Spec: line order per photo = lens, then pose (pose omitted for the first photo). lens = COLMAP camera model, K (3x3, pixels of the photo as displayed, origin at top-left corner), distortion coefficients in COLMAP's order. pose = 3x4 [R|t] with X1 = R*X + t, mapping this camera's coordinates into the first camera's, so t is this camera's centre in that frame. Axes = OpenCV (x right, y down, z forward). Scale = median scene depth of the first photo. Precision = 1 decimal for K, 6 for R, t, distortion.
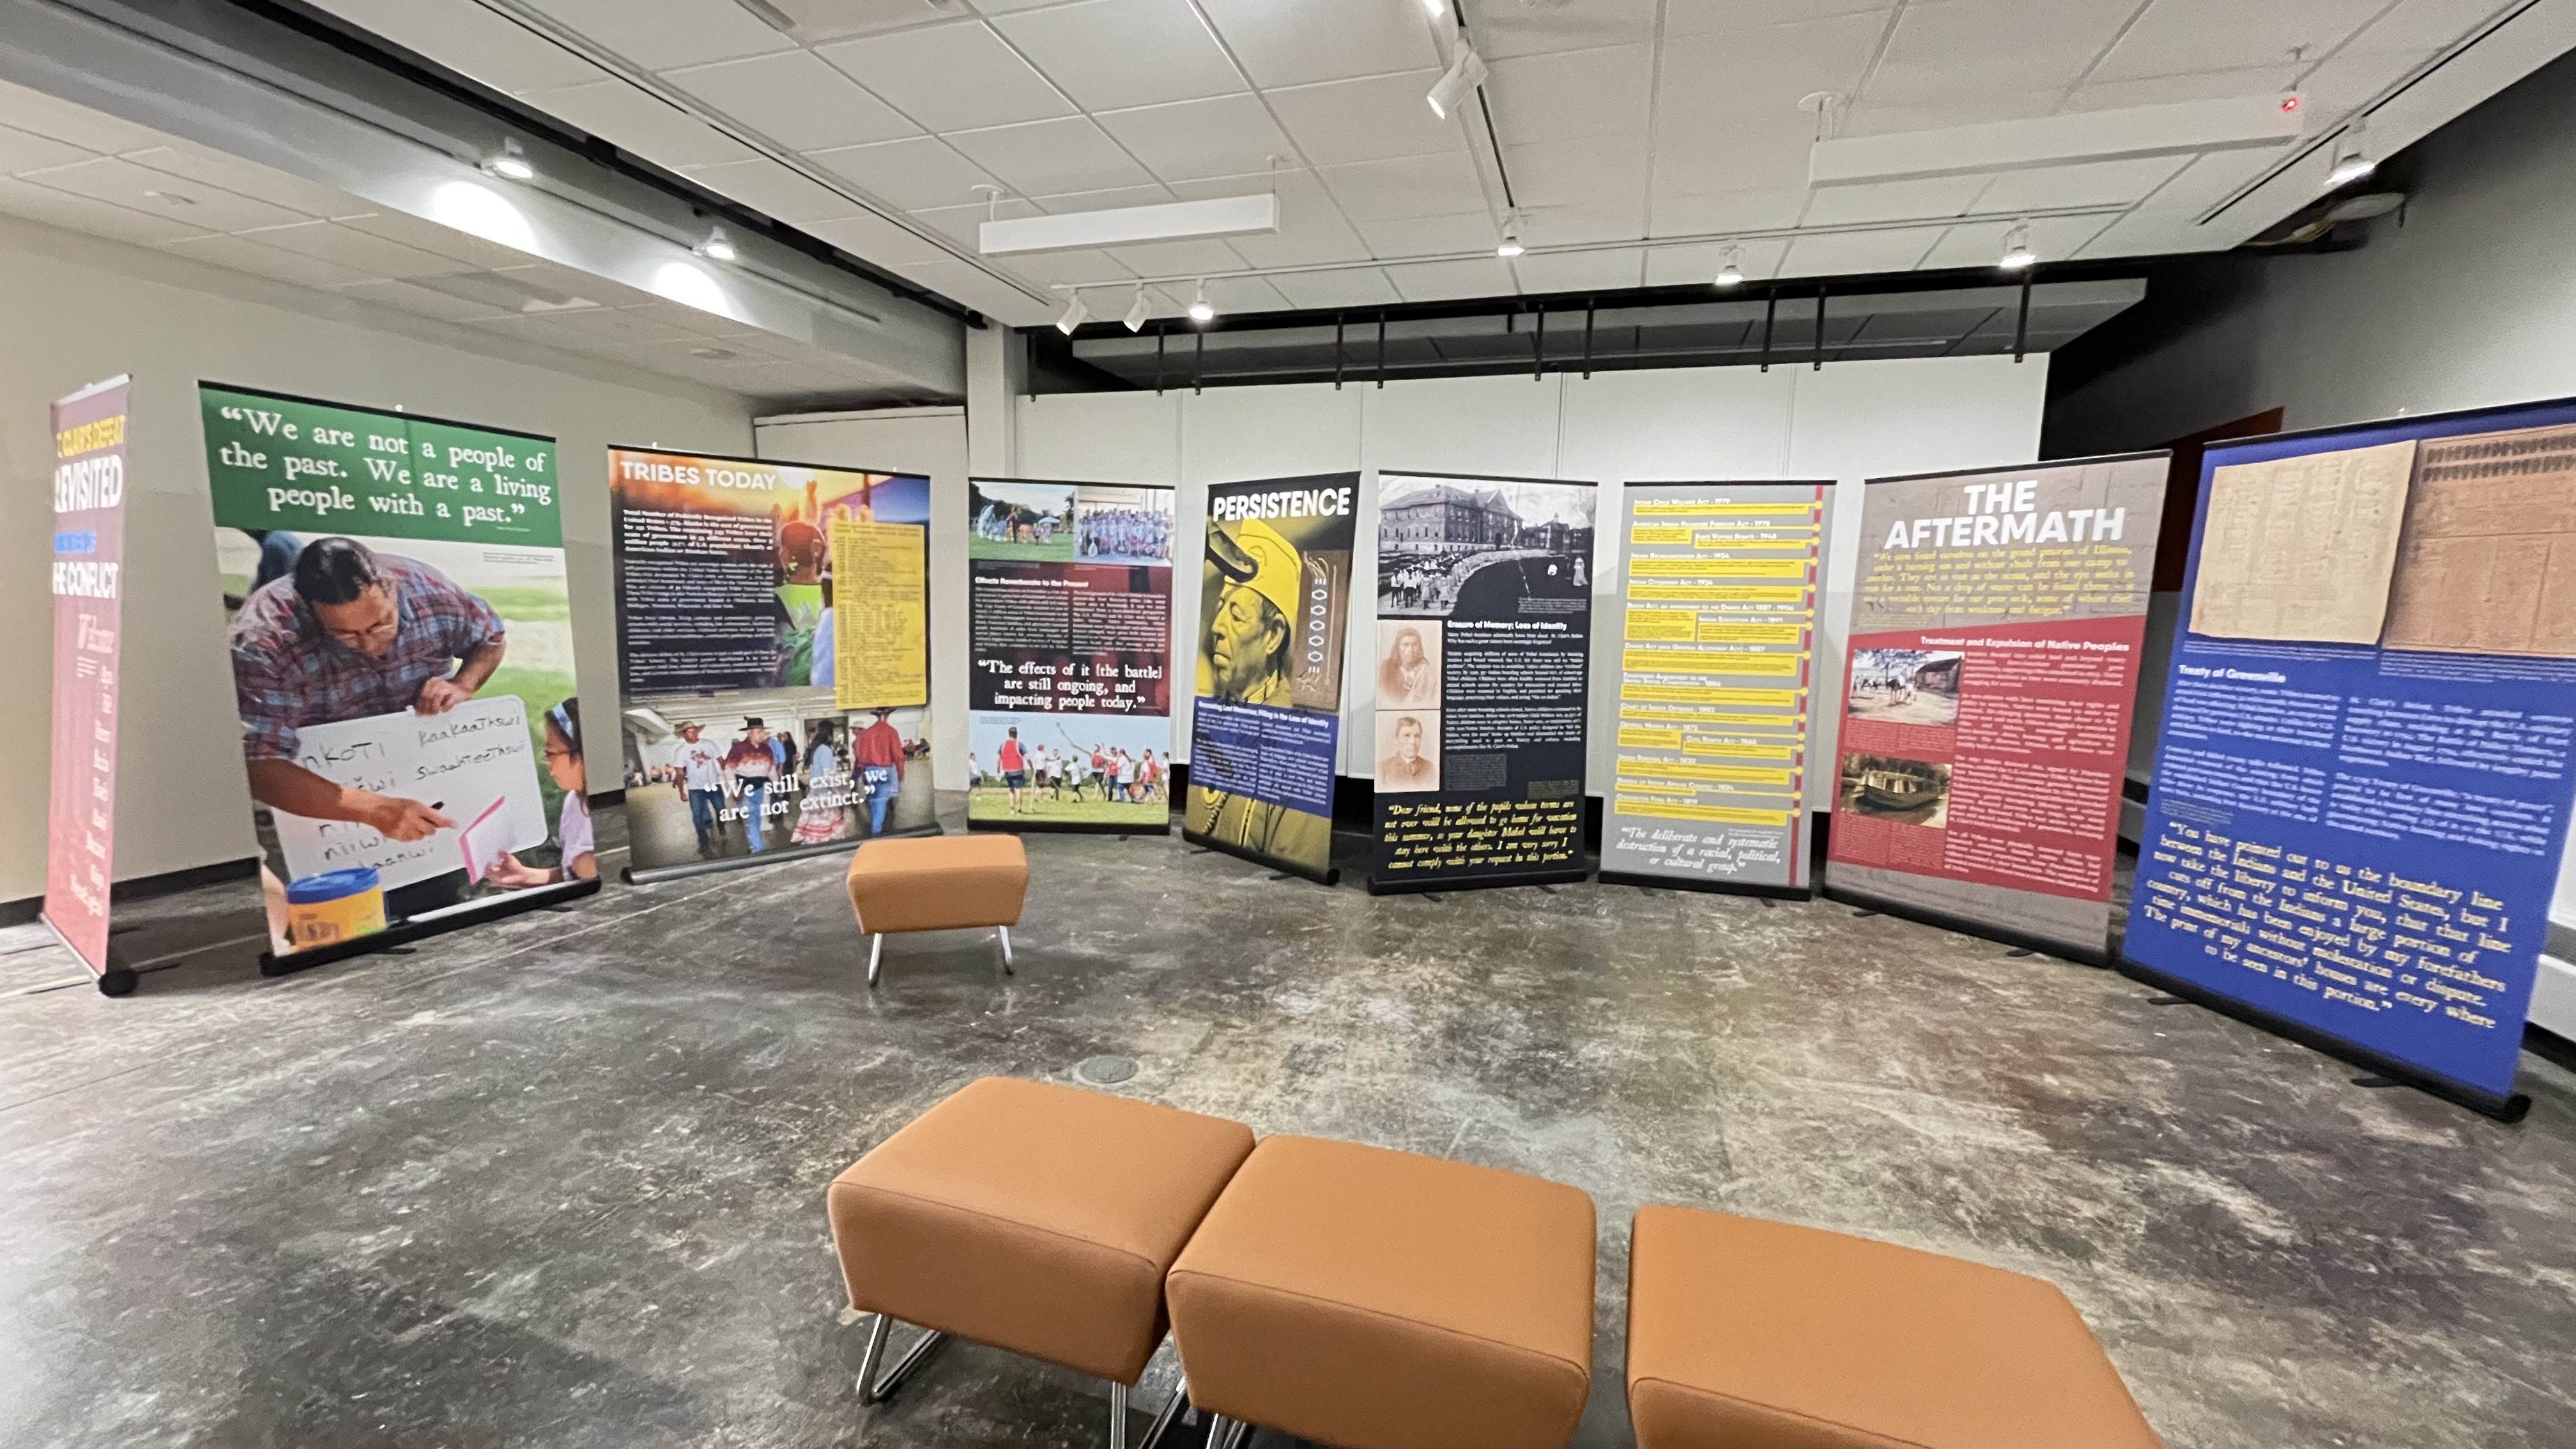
lens RADIAL K [[1039.2, 0, 1296.6], [0, 1039.2, 743.8], [0, 0, 1]] dist [-0.001802, -0.000324]
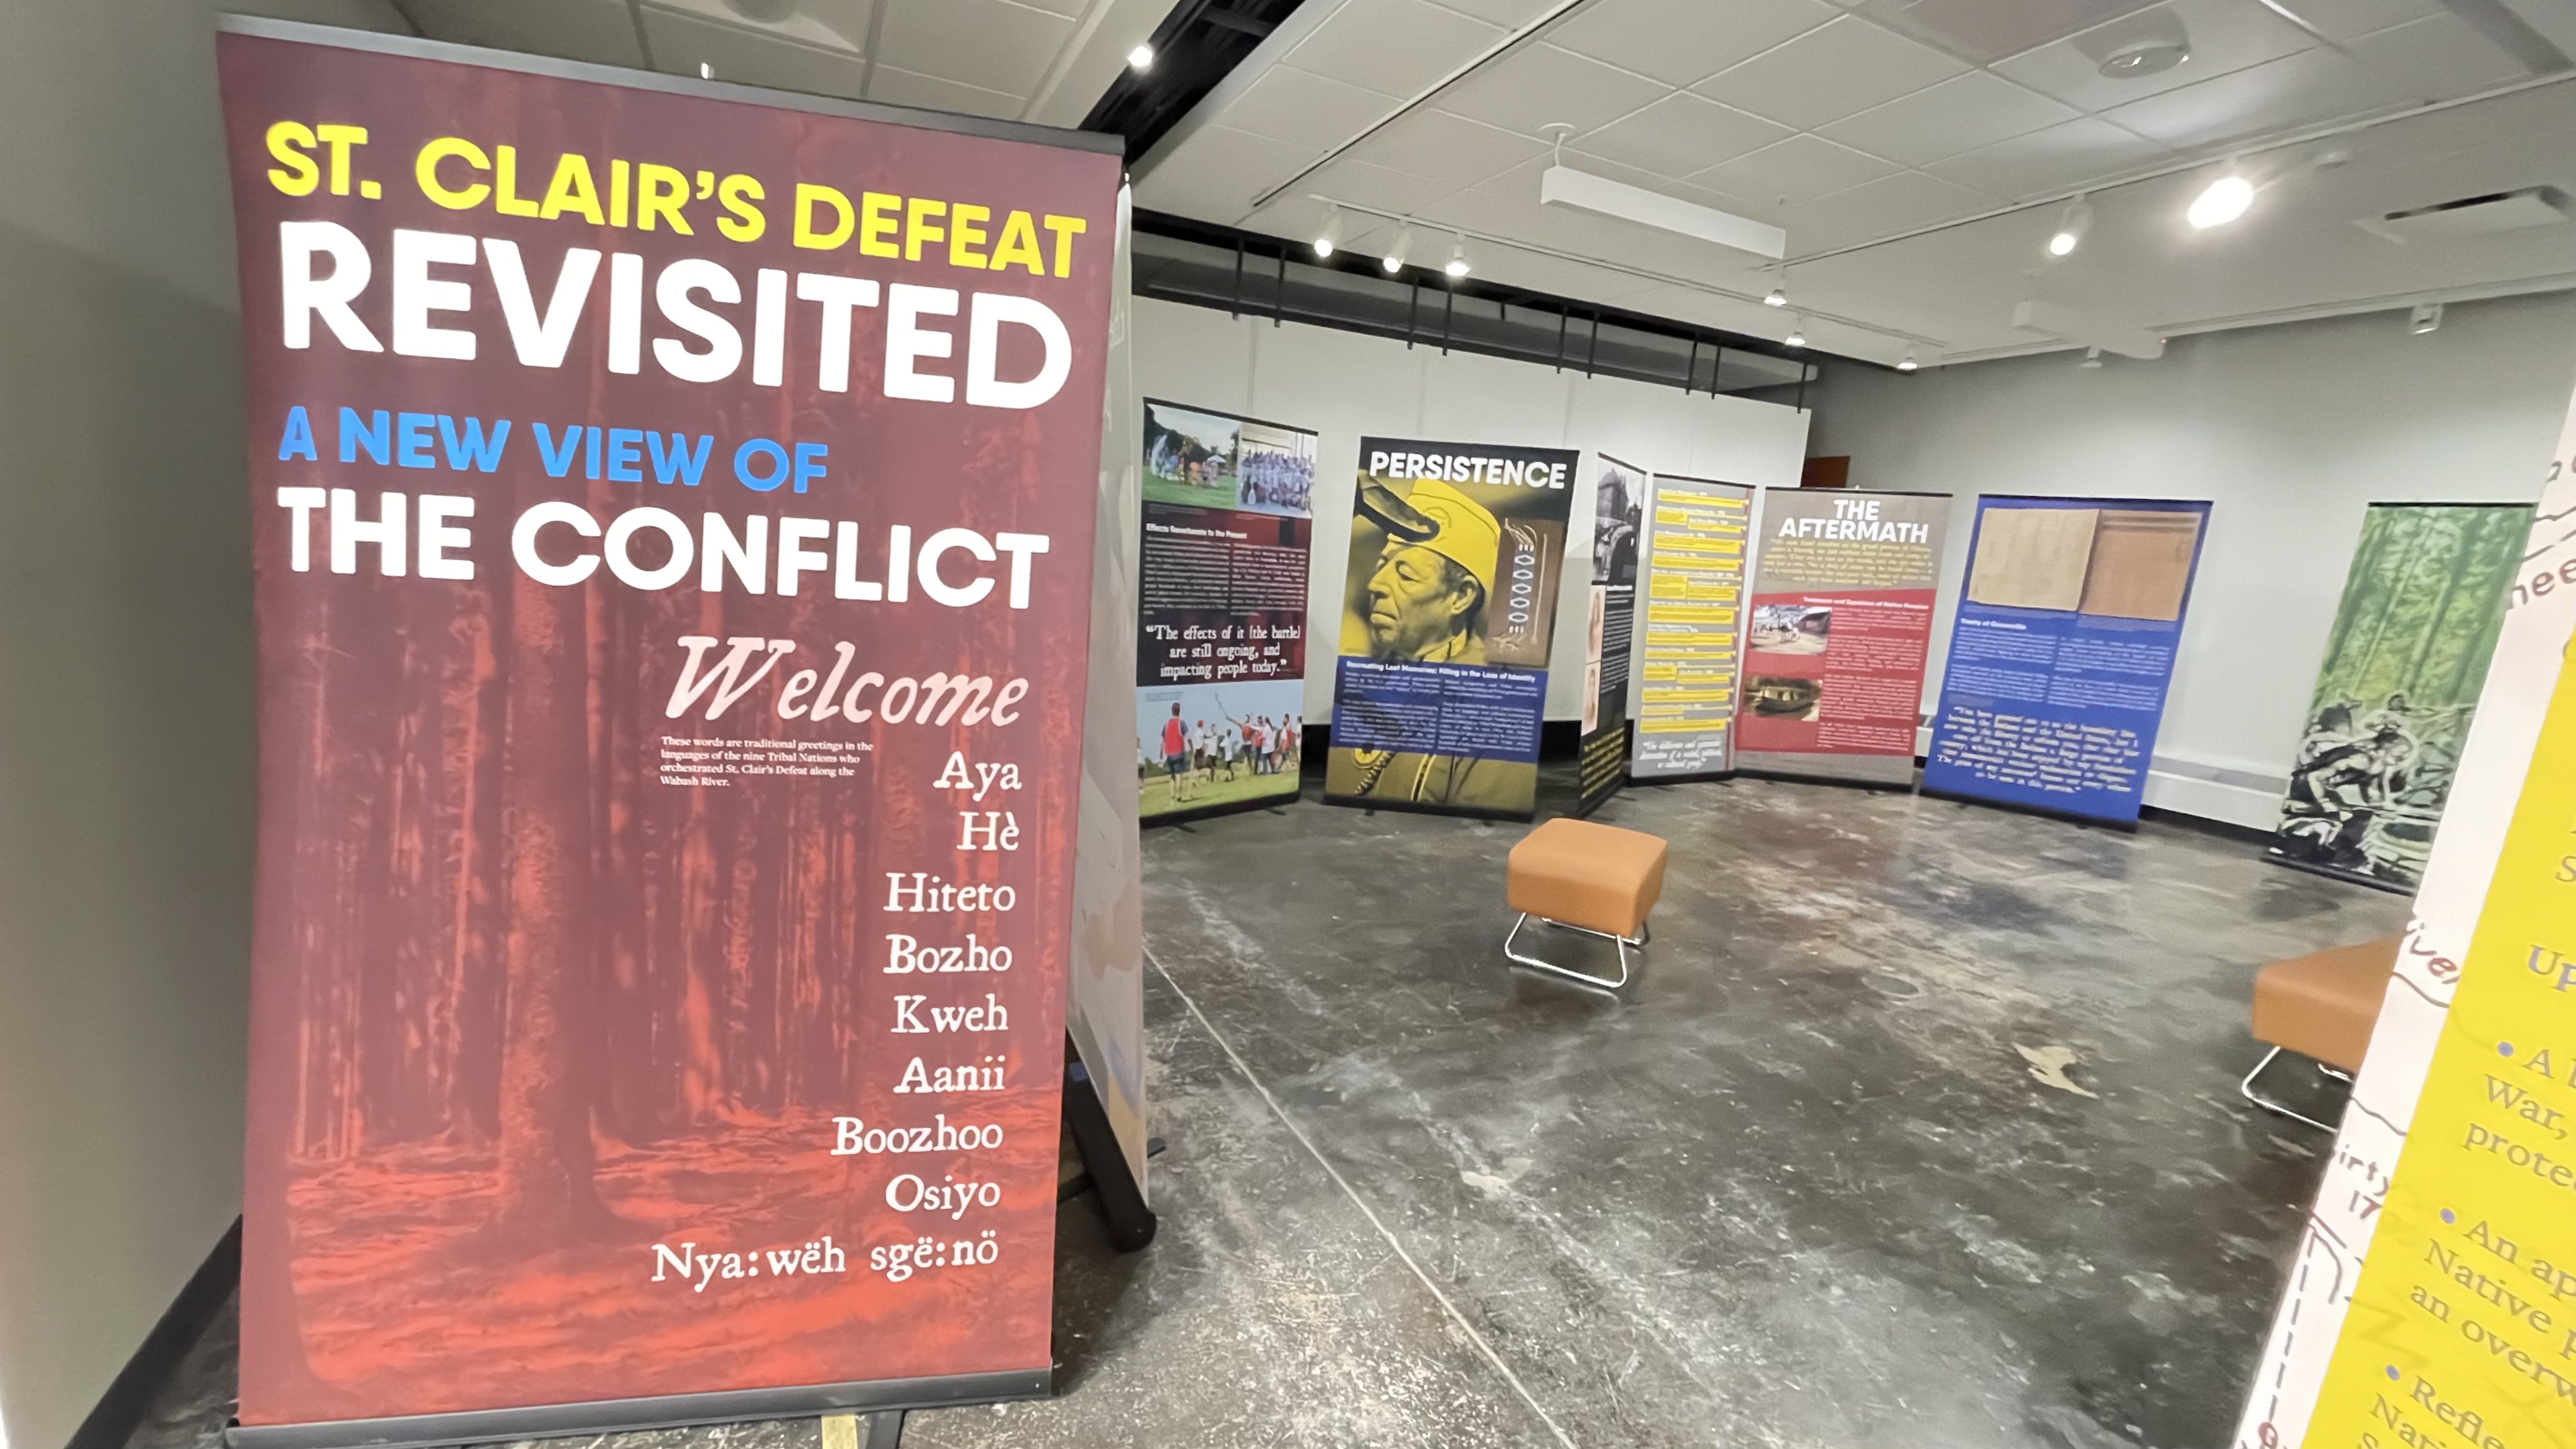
lens RADIAL K [[1026.3, 0, 1282.0], [0, 1026.3, 746.7], [0, 0, 1]] dist [-0.013959, 0.000070]
pose [[0.731533, -0.110752, 0.672751, -0.877733], [0.047850, 0.992625, 0.111381, -0.078971], [-0.680125, -0.049288, 0.731437, 0.368627]]
